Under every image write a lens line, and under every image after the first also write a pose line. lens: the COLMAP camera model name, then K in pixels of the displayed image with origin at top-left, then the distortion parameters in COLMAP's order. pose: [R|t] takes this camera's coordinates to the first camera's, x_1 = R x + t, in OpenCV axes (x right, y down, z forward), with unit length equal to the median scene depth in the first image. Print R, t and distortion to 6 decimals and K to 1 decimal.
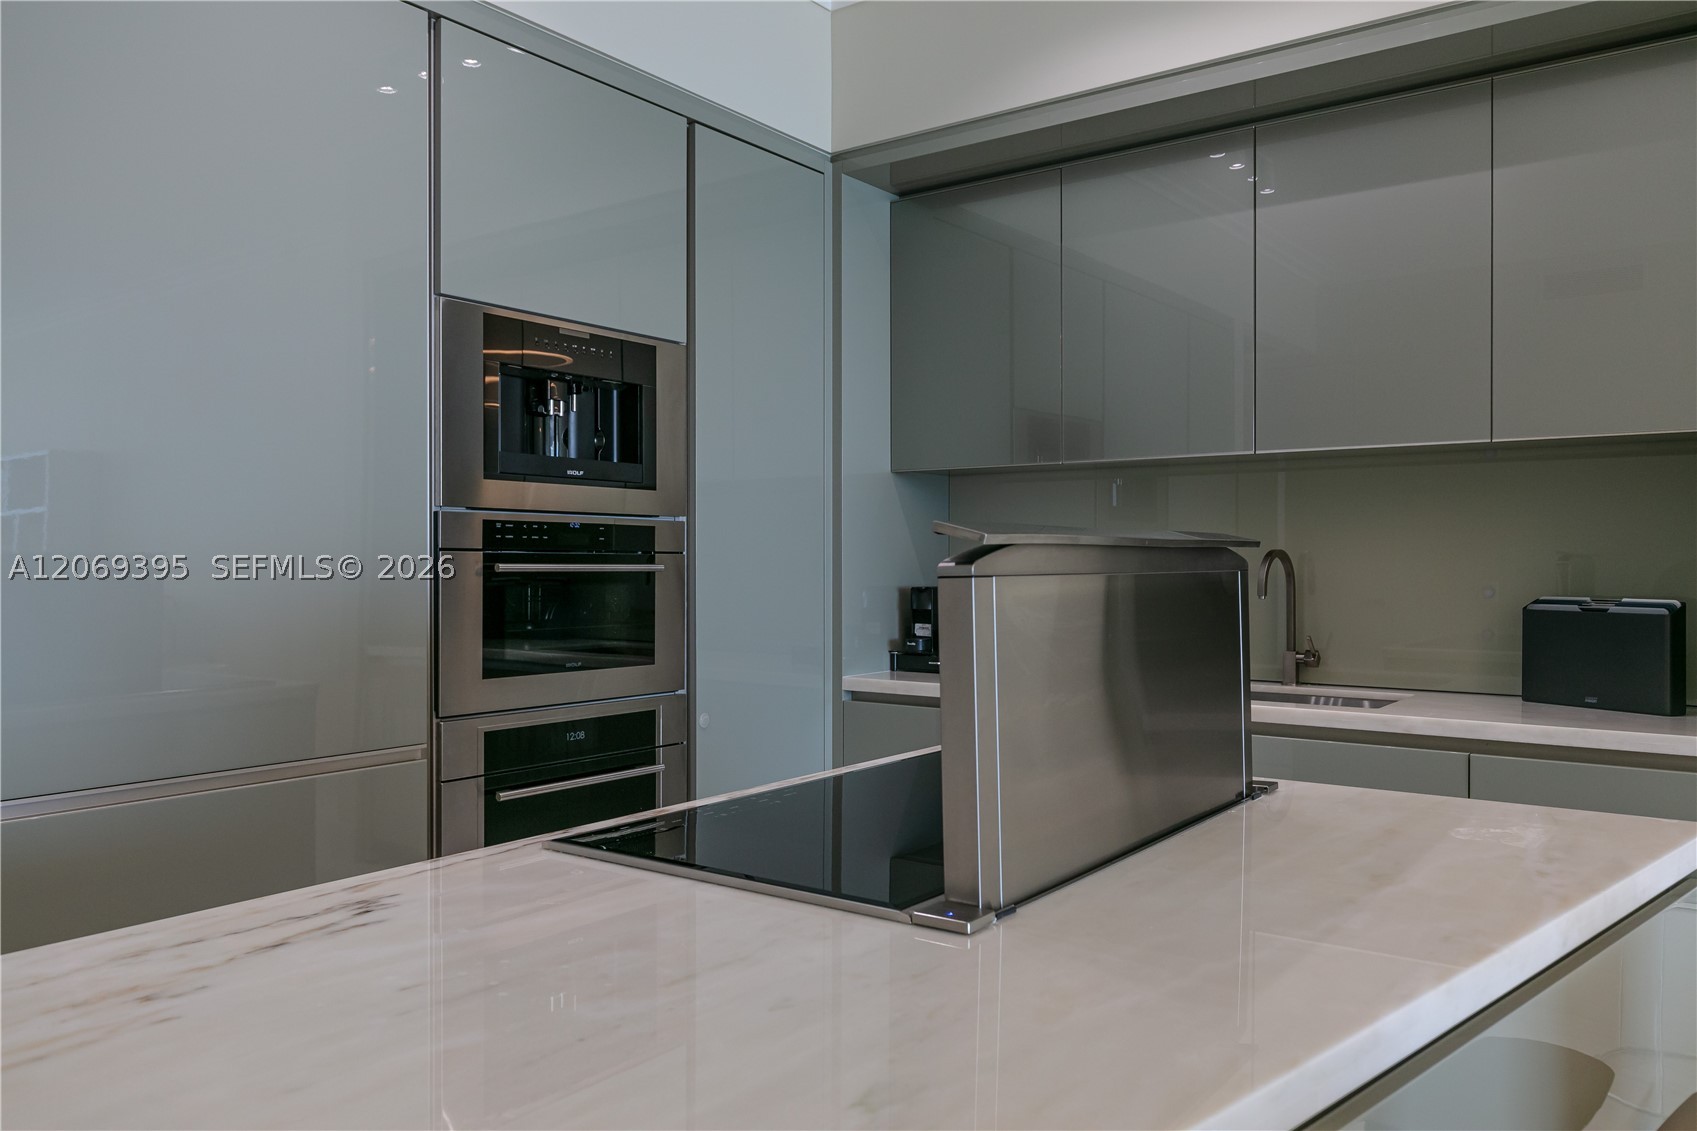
lens RADIAL K [[1284.2, 0, 848.5], [0, 1284.2, 565.5], [0, 0, 1]] dist [-0.004536, 0.002221]
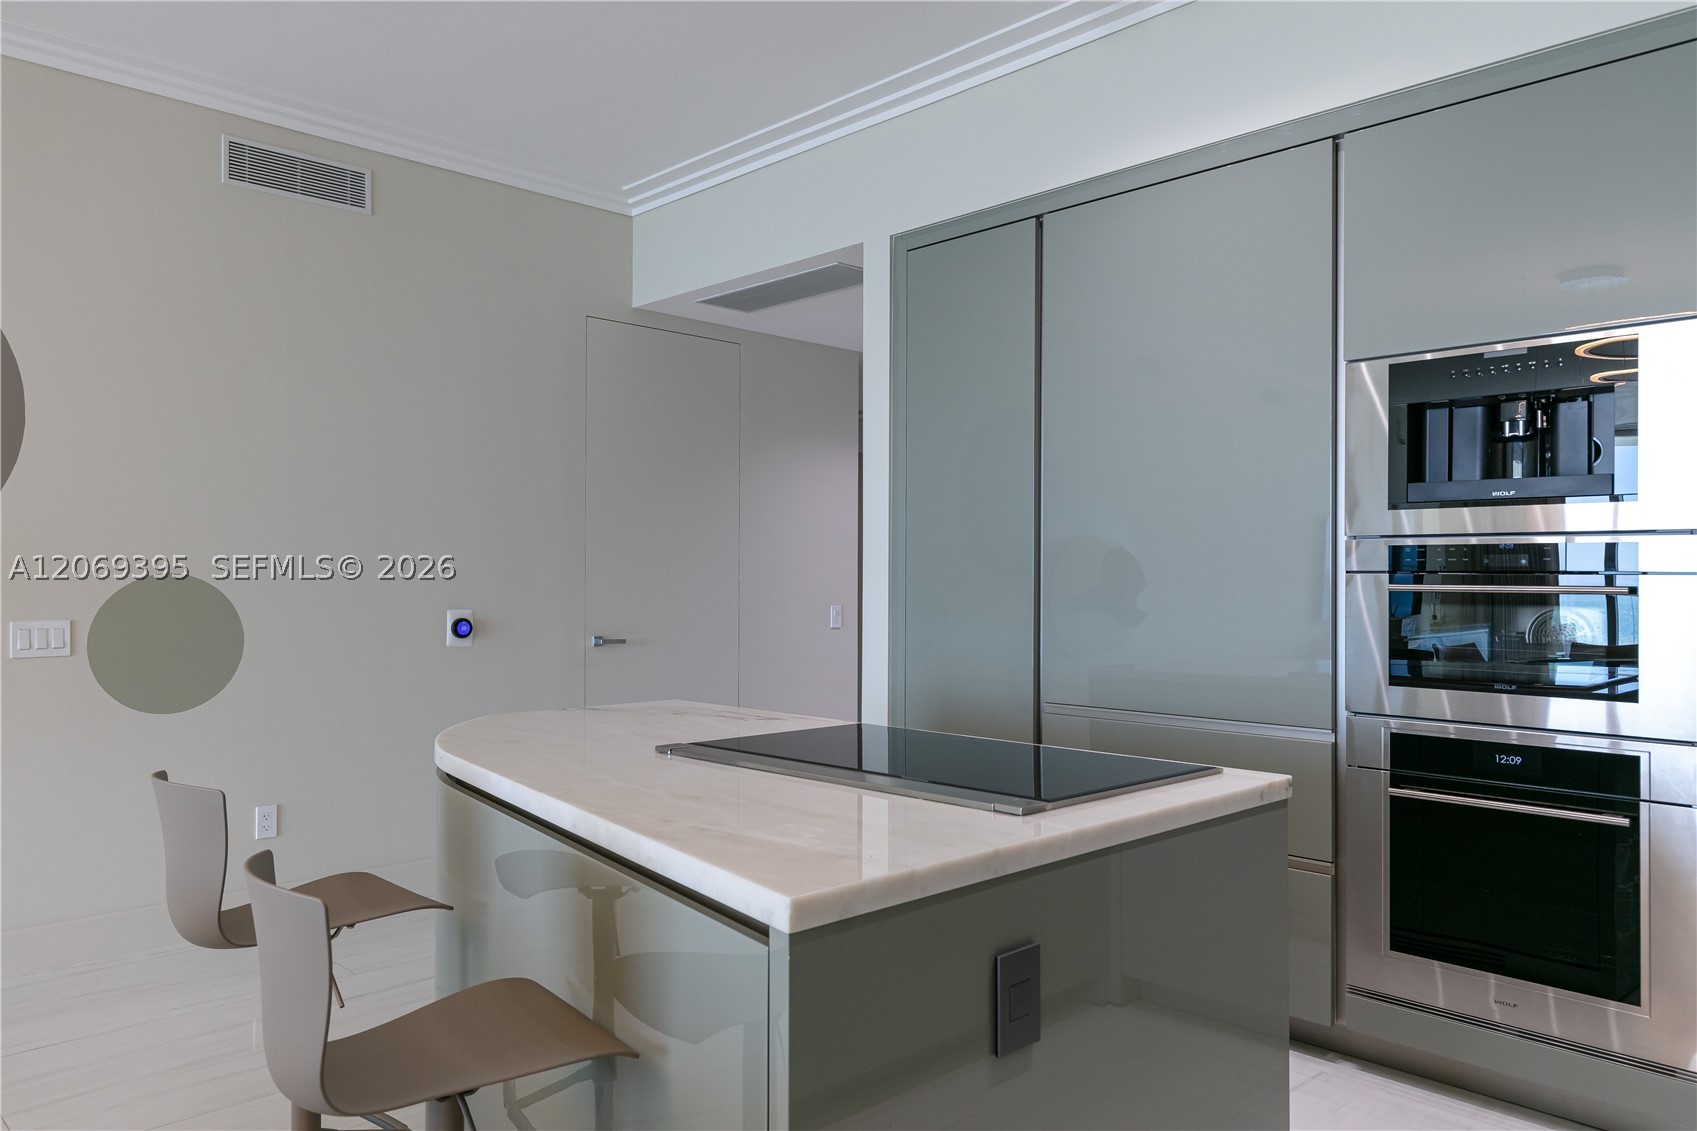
lens RADIAL K [[1091.6, 0, 848.5], [0, 1091.6, 565.5], [0, 0, 1]] dist [0.002140, 0.001224]
pose [[-0.223162, -0.006355, -0.974761, 0.698598], [-0.006269, 0.999967, -0.005084, -0.008855], [0.974761, 0.004976, -0.223195, 0.668923]]
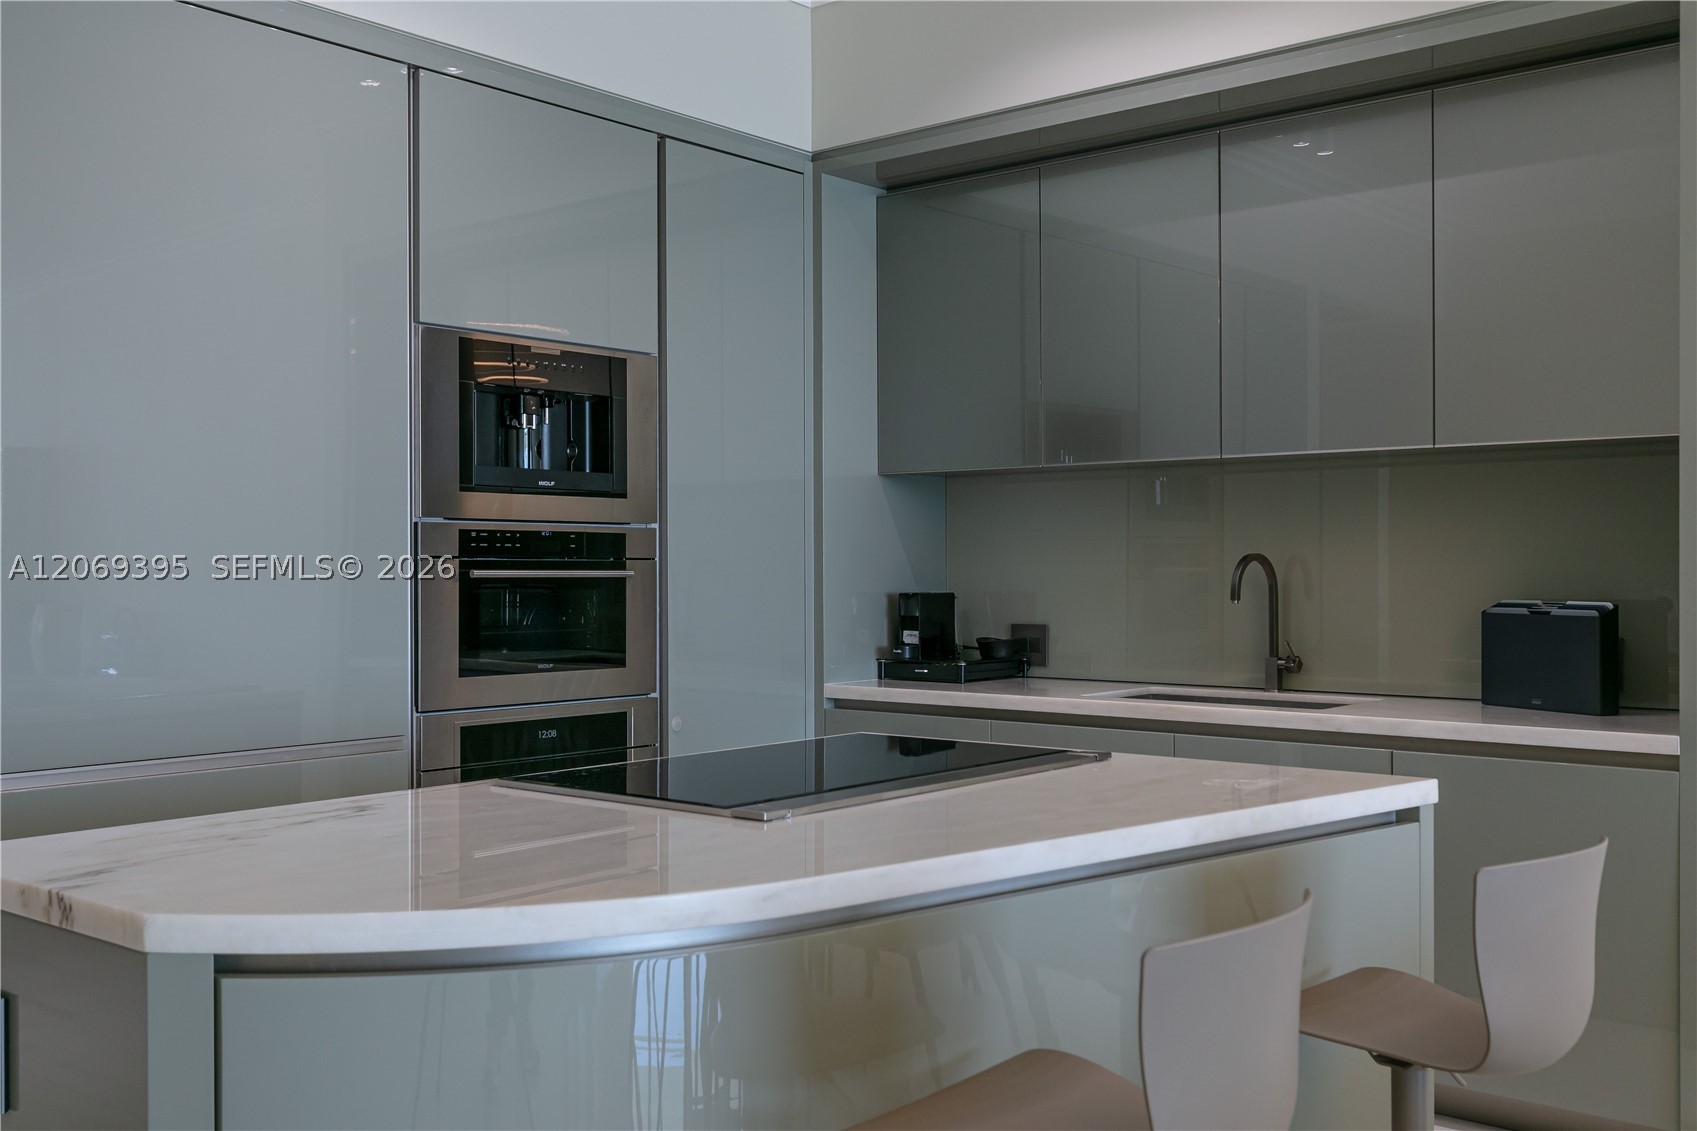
lens RADIAL K [[1636.4, 0, 842.2], [0, 1636.4, 565.2], [0, 0, 1]] dist [0.004030, 0.009977]
pose [[0.998123, -0.003028, -0.061158, 0.106225], [0.002778, 0.999987, -0.004170, 0.000927], [0.061170, 0.003992, 0.998119, -0.310442]]
